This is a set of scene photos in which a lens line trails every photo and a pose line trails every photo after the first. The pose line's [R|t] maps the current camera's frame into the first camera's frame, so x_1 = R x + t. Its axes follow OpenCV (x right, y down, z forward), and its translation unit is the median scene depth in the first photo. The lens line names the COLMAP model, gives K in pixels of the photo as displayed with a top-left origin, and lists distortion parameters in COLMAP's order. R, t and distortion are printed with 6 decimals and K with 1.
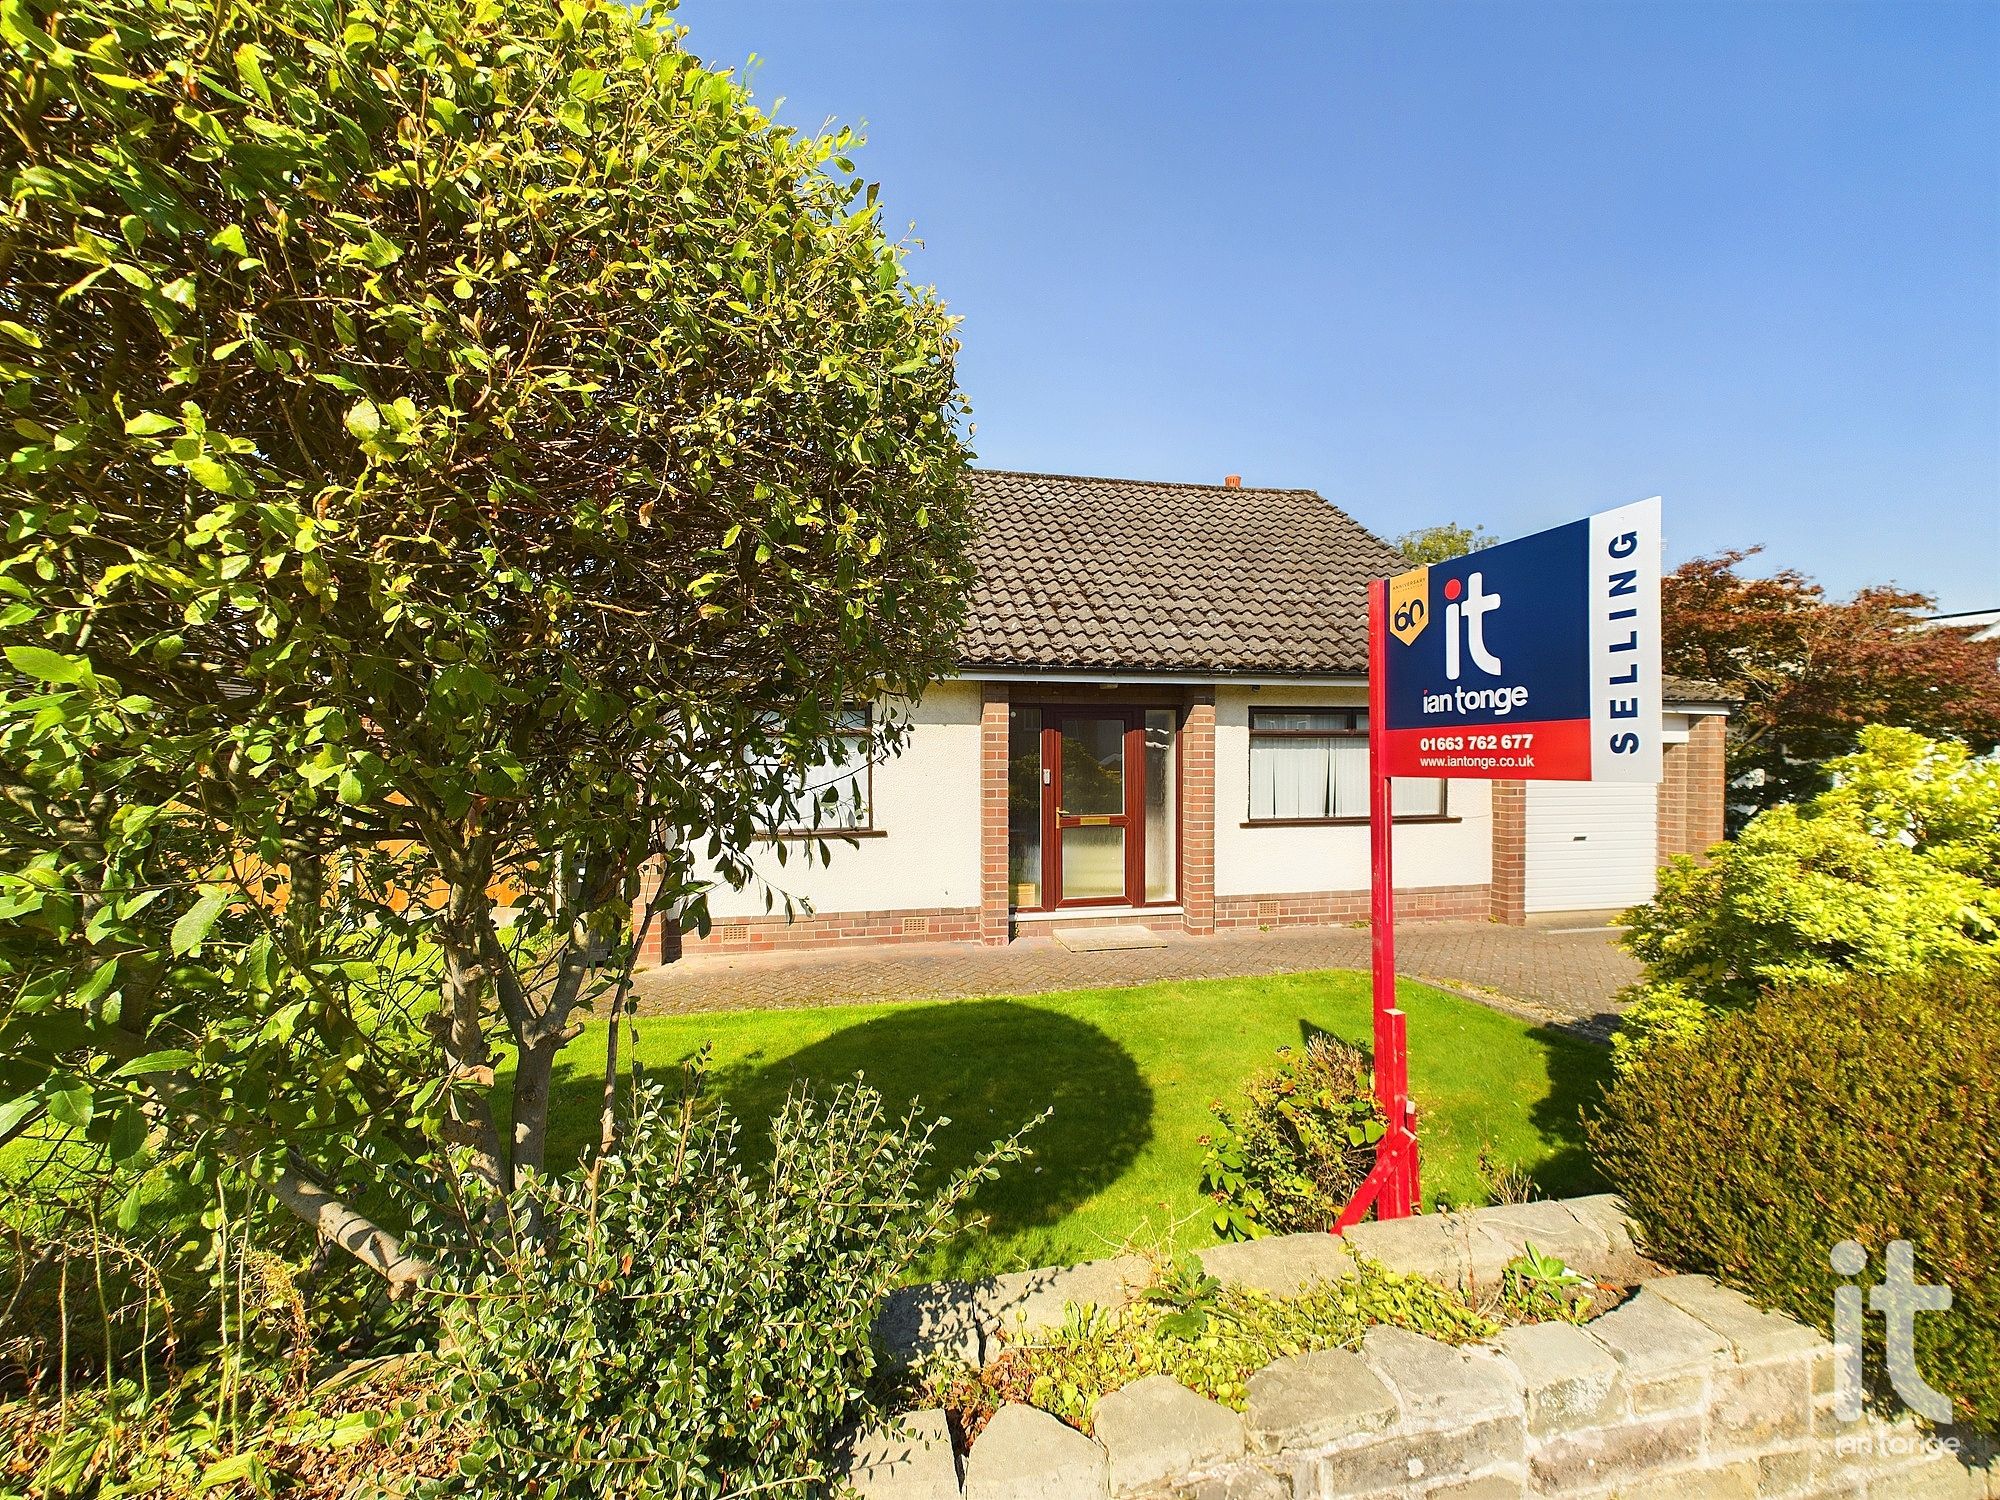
lens RADIAL K [[805.7, 0, 1000.9], [0, 805.7, 742.1], [0, 0, 1]] dist [0.000126, -0.000102]
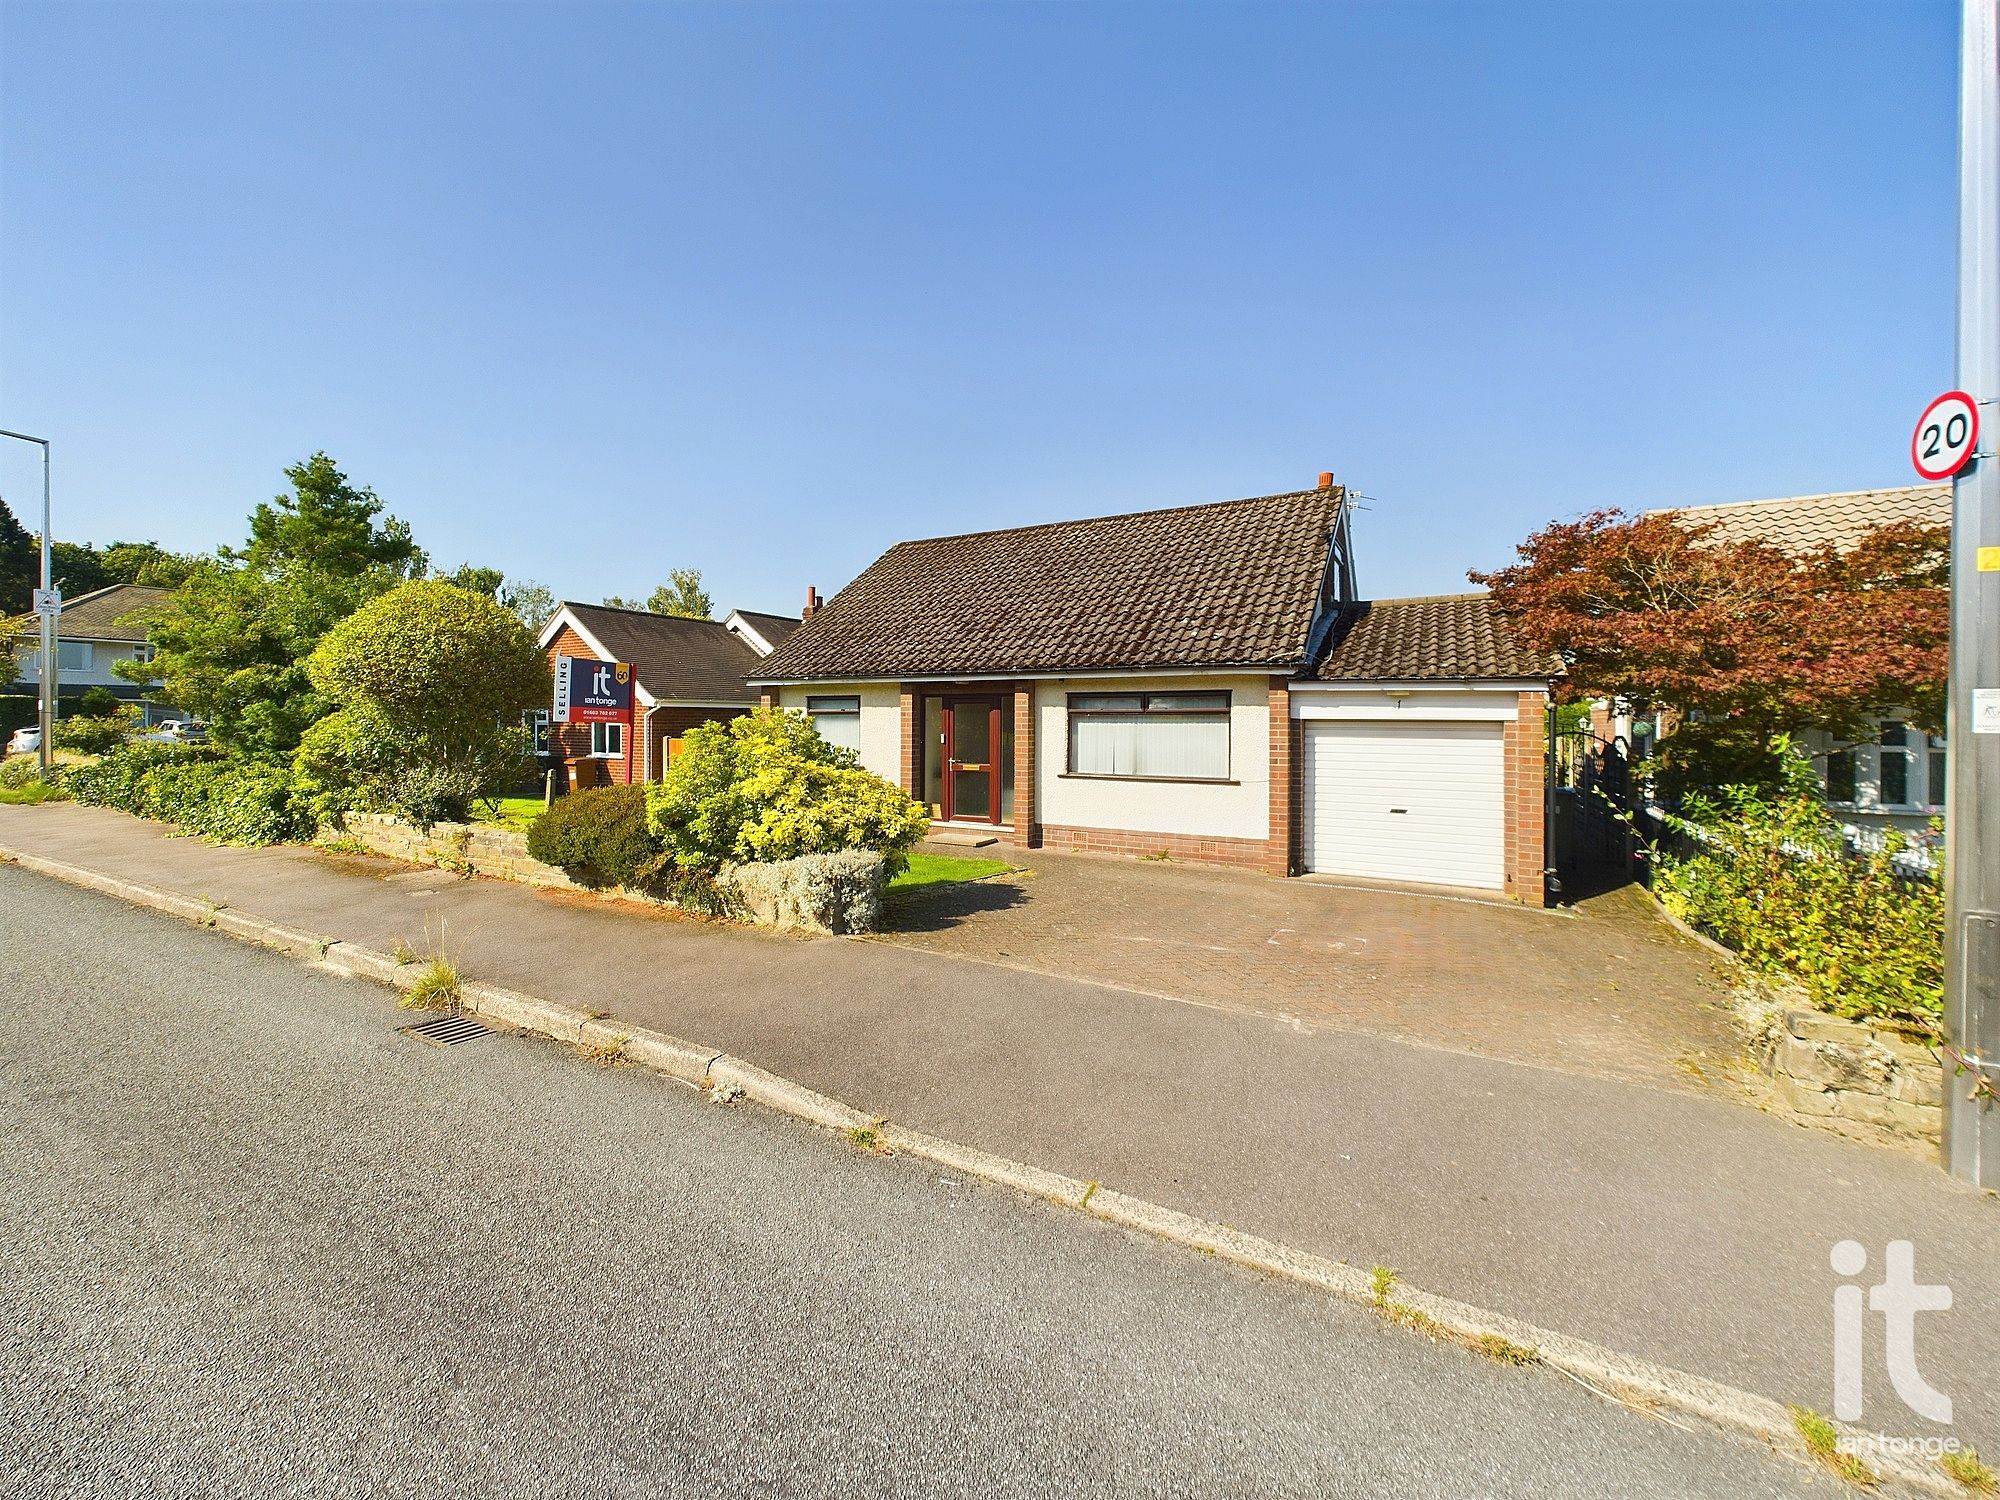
lens RADIAL K [[802.3, 0, 999.2], [0, 802.3, 723.8], [0, 0, 1]] dist [0.000319, -0.000027]
pose [[0.757005, 0.006324, -0.653379, 1.146915], [-0.005943, 0.999978, 0.002793, 0.007190], [0.653382, 0.001768, 0.757026, -0.147155]]
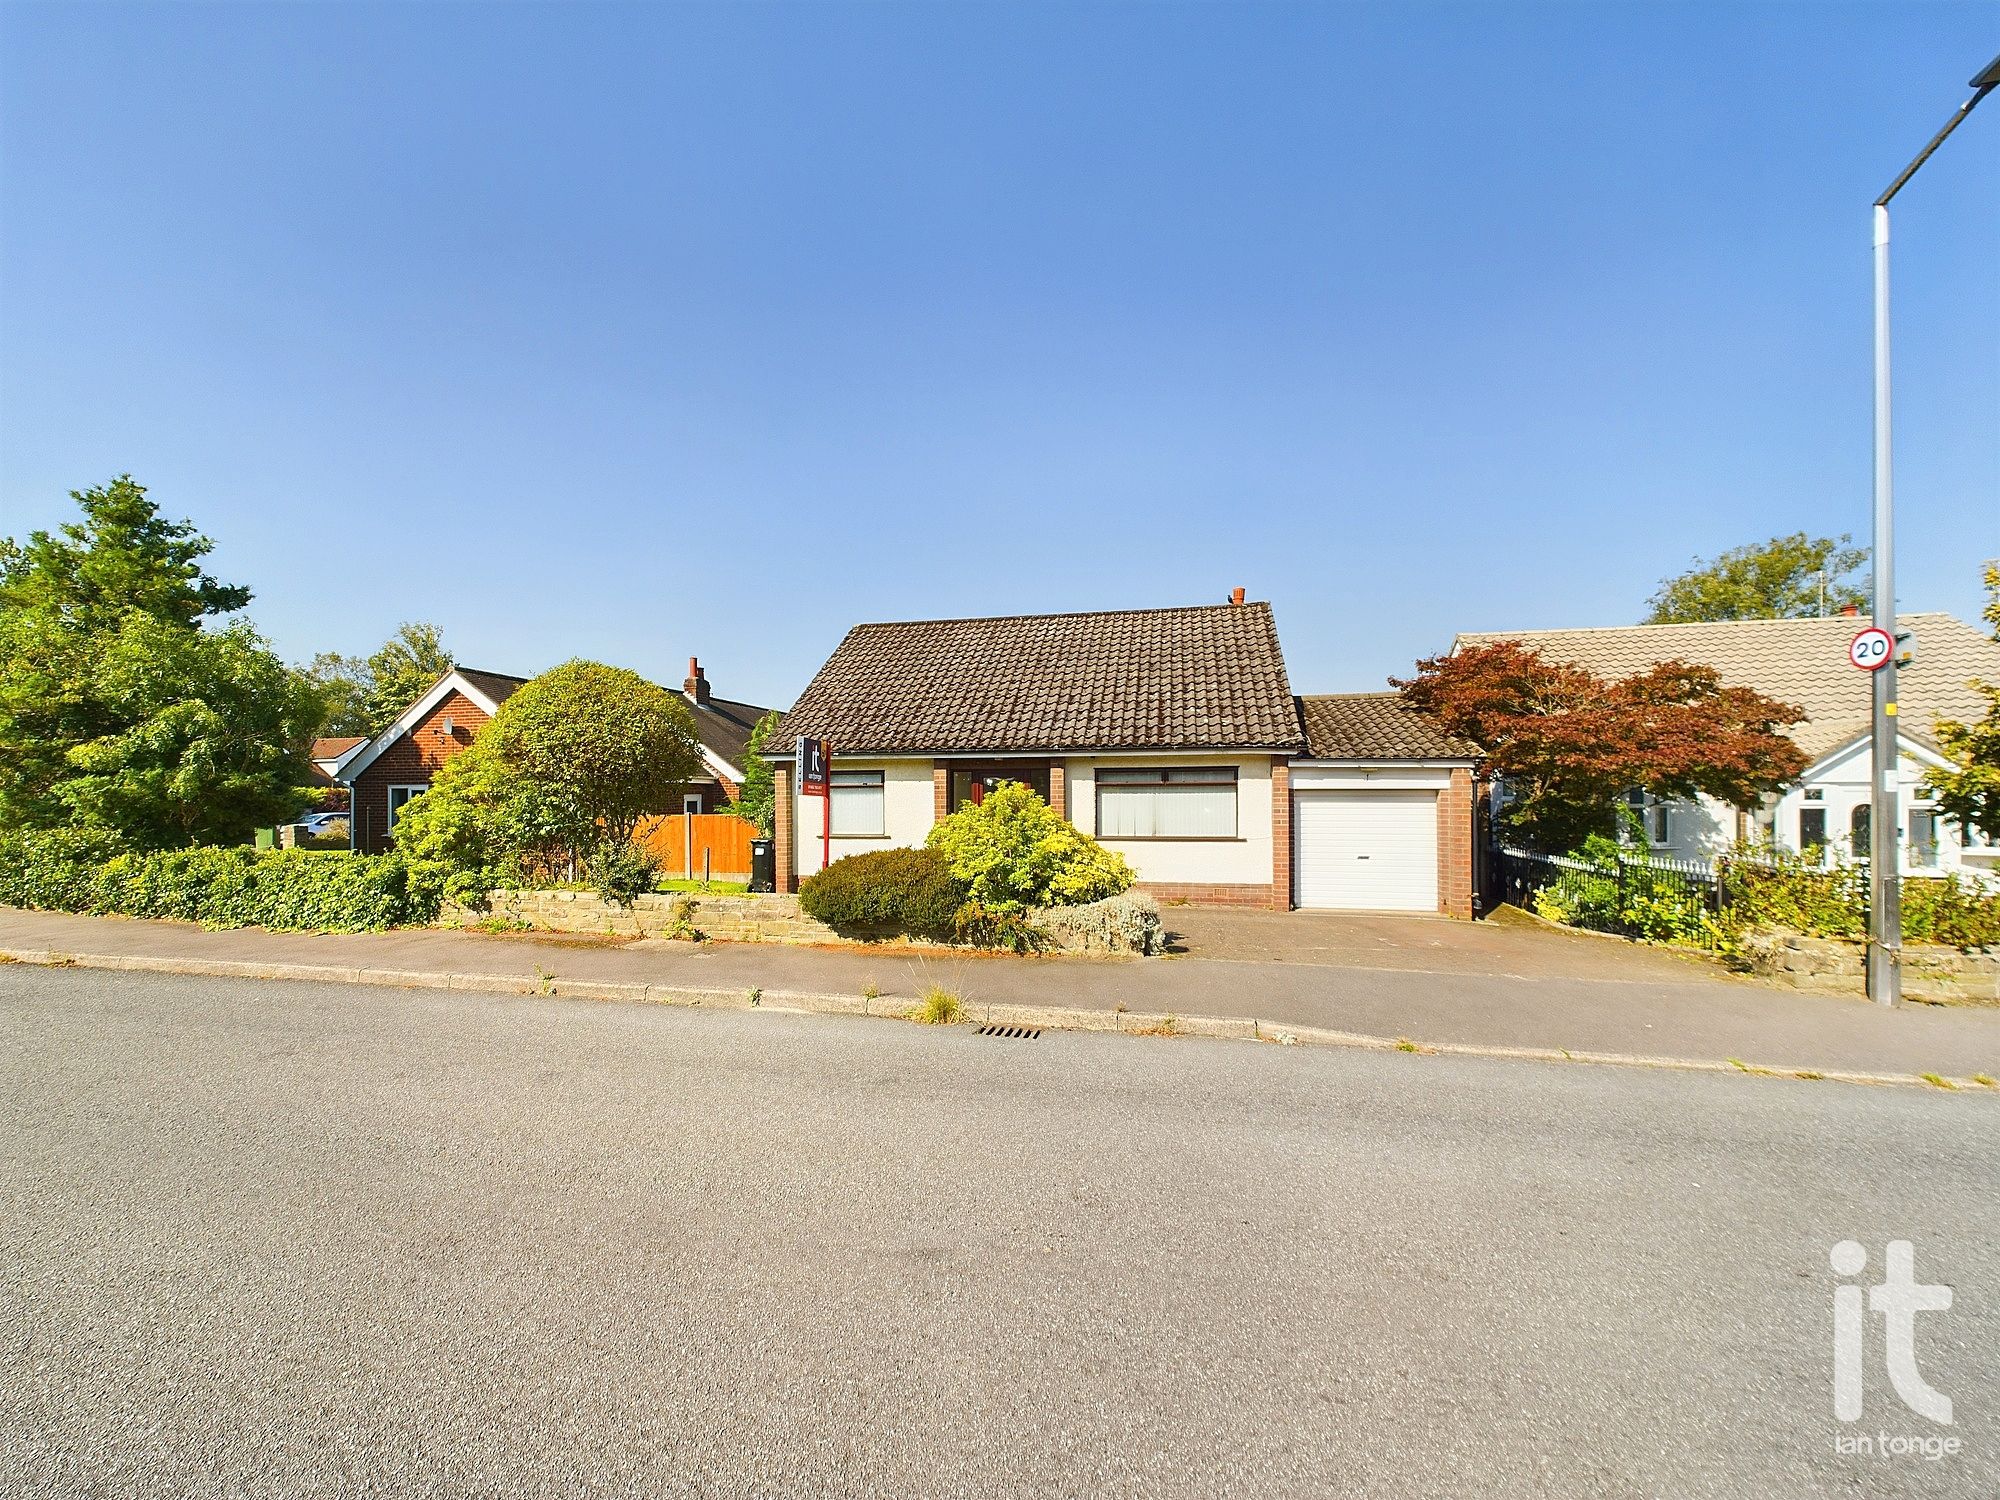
lens RADIAL K [[798.2, 0, 1000.2], [0, 798.2, 795.3], [0, 0, 1]] dist [0.001349, 0.000065]
pose [[0.912036, -0.002538, -0.410103, 0.811906], [0.003217, 0.999994, 0.000966, 0.009848], [0.410098, -0.002201, 0.912039, -0.592139]]
